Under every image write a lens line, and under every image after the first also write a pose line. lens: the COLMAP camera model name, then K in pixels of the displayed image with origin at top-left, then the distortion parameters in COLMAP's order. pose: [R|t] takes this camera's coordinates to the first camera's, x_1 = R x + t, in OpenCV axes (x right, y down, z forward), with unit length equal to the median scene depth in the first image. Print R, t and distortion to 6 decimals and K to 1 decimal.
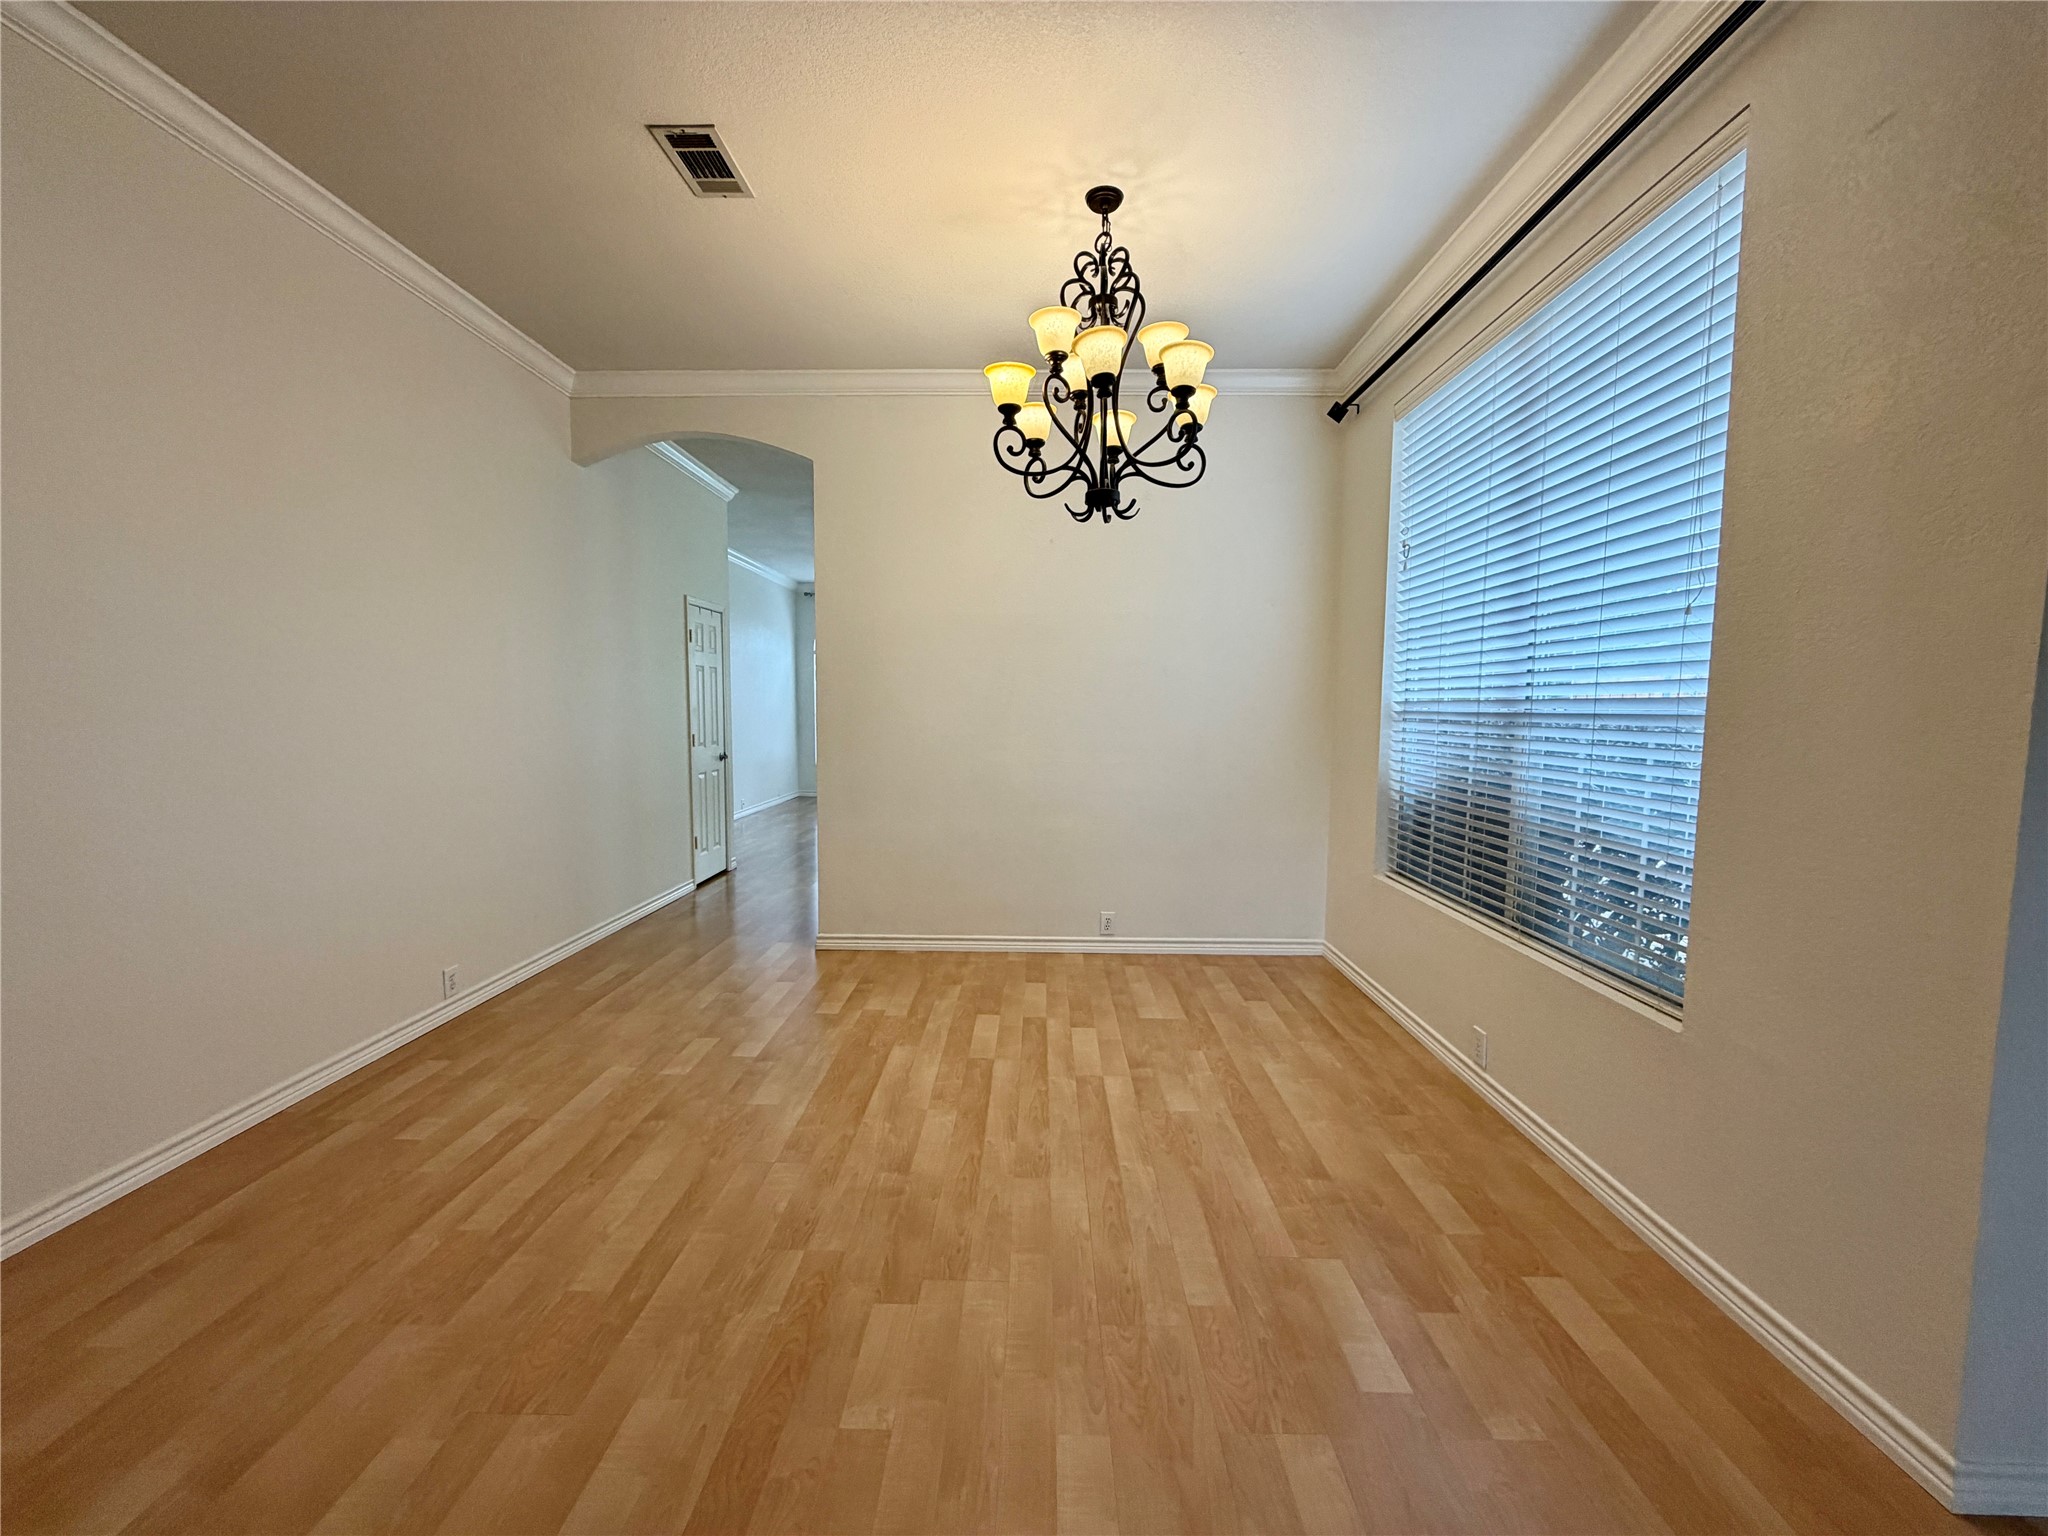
lens RADIAL K [[804.1, 0, 1024.0], [0, 804.1, 768.0], [0, 0, 1]] dist [0.000120, 0.000233]
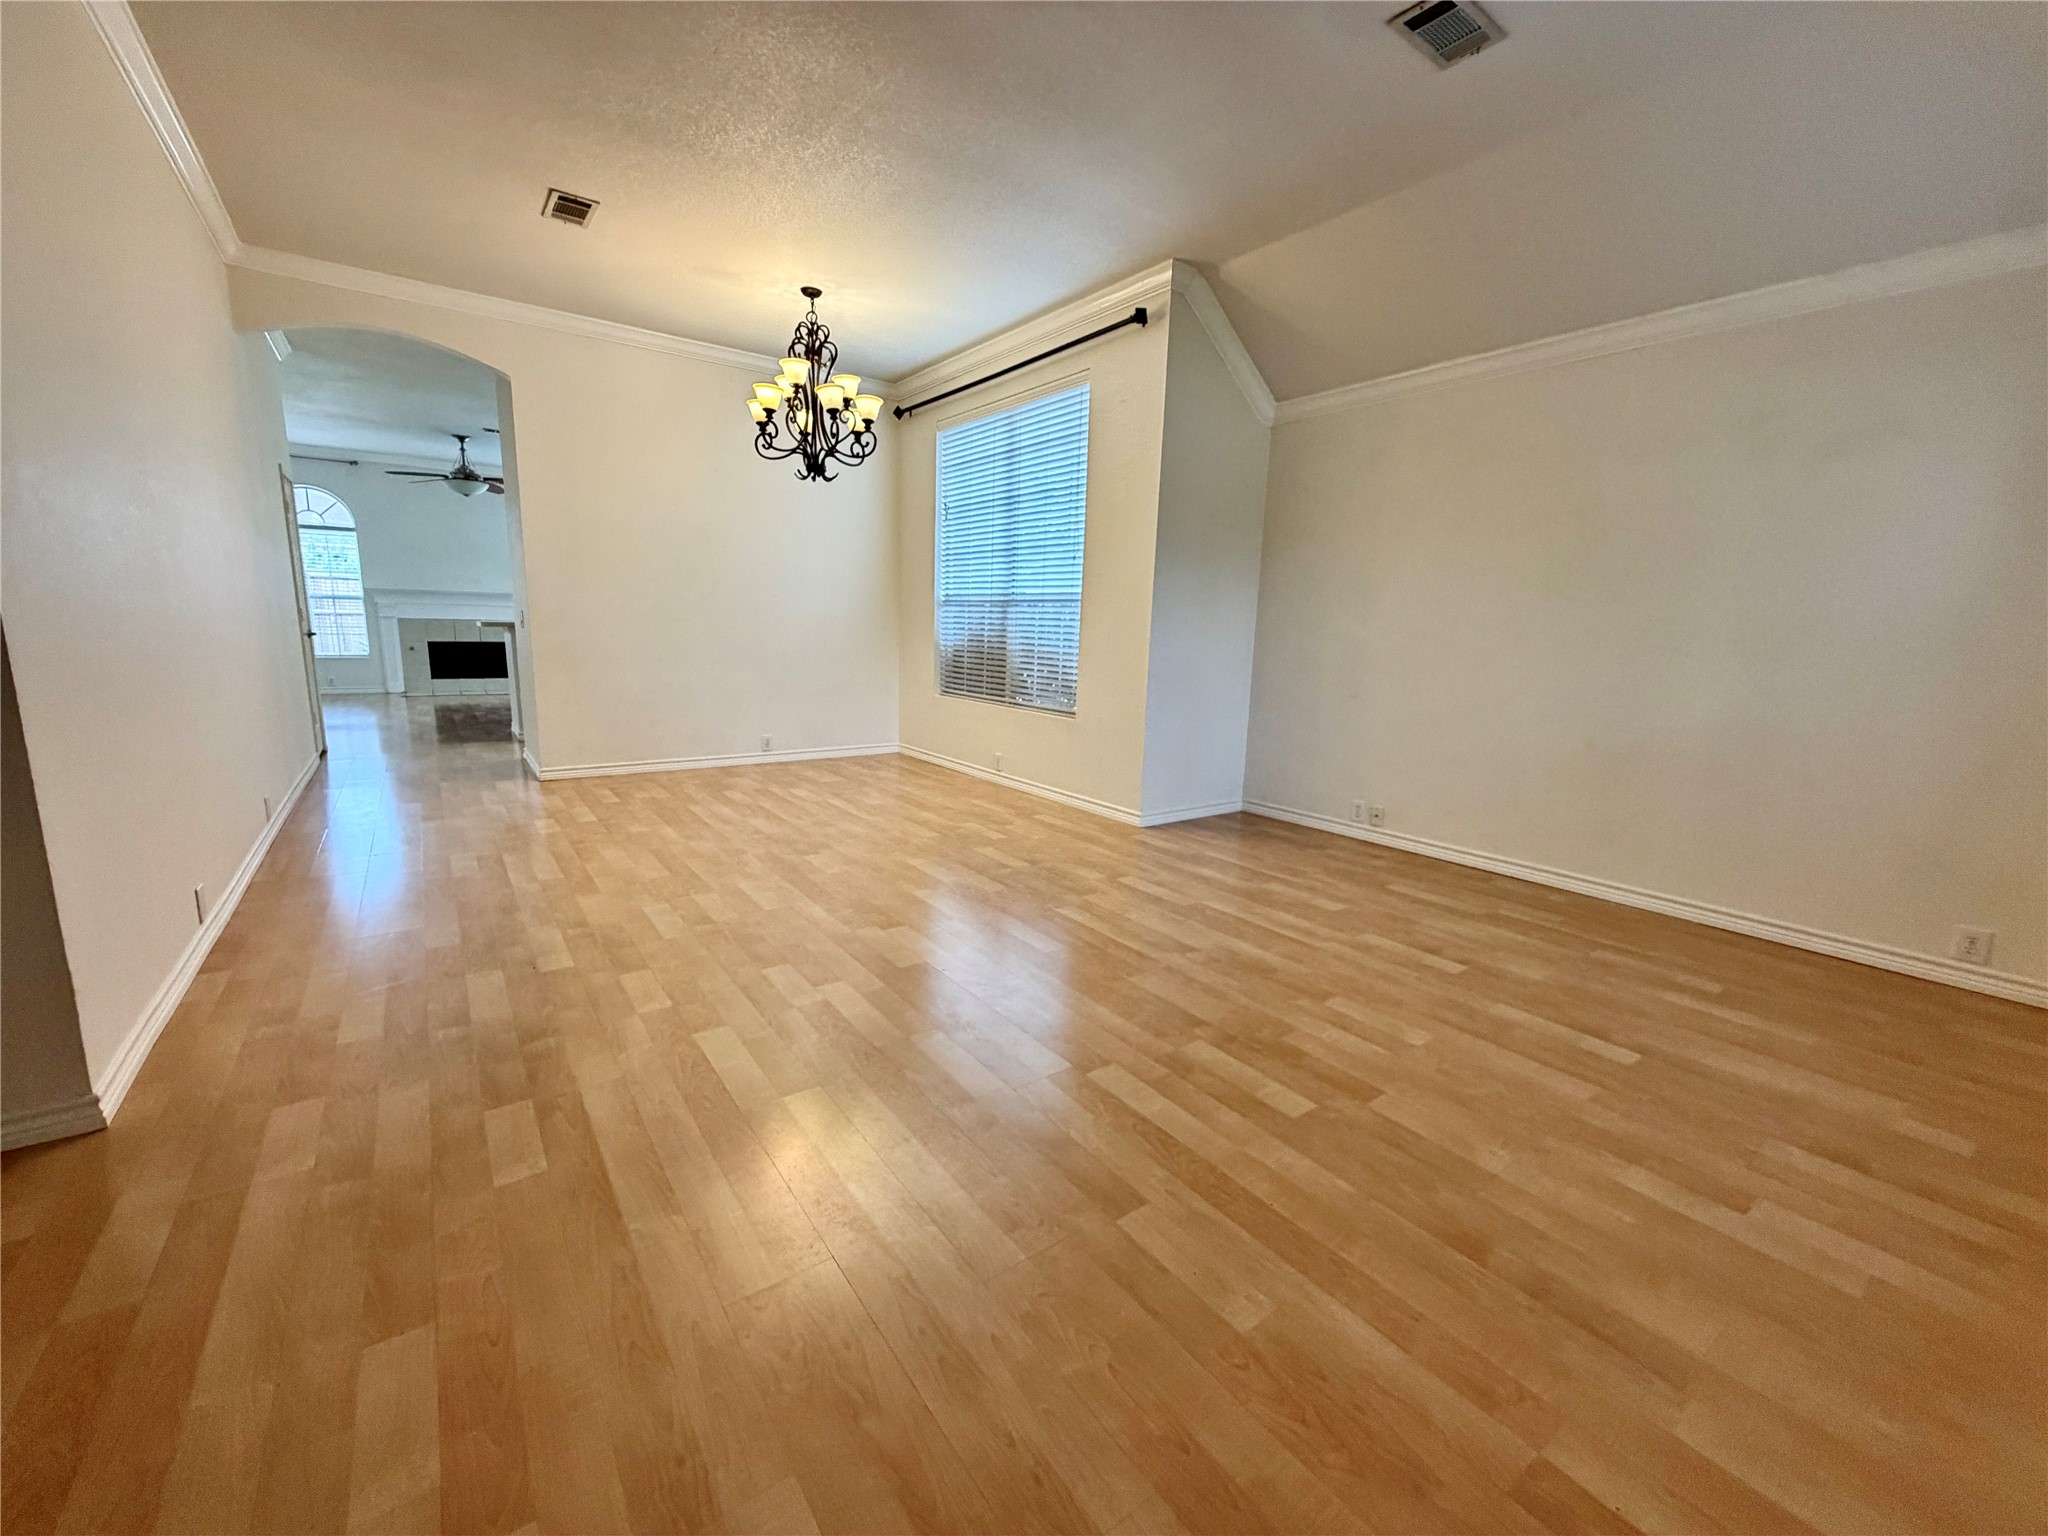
lens RADIAL K [[819.4, 0, 1024.0], [0, 819.4, 768.0], [0, 0, 1]] dist [0.000494, 0.000156]
pose [[0.790133, -0.093368, 0.605783, -0.701020], [0.026130, 0.992562, 0.118900, 0.115360], [-0.612378, -0.078118, 0.786696, -0.750721]]
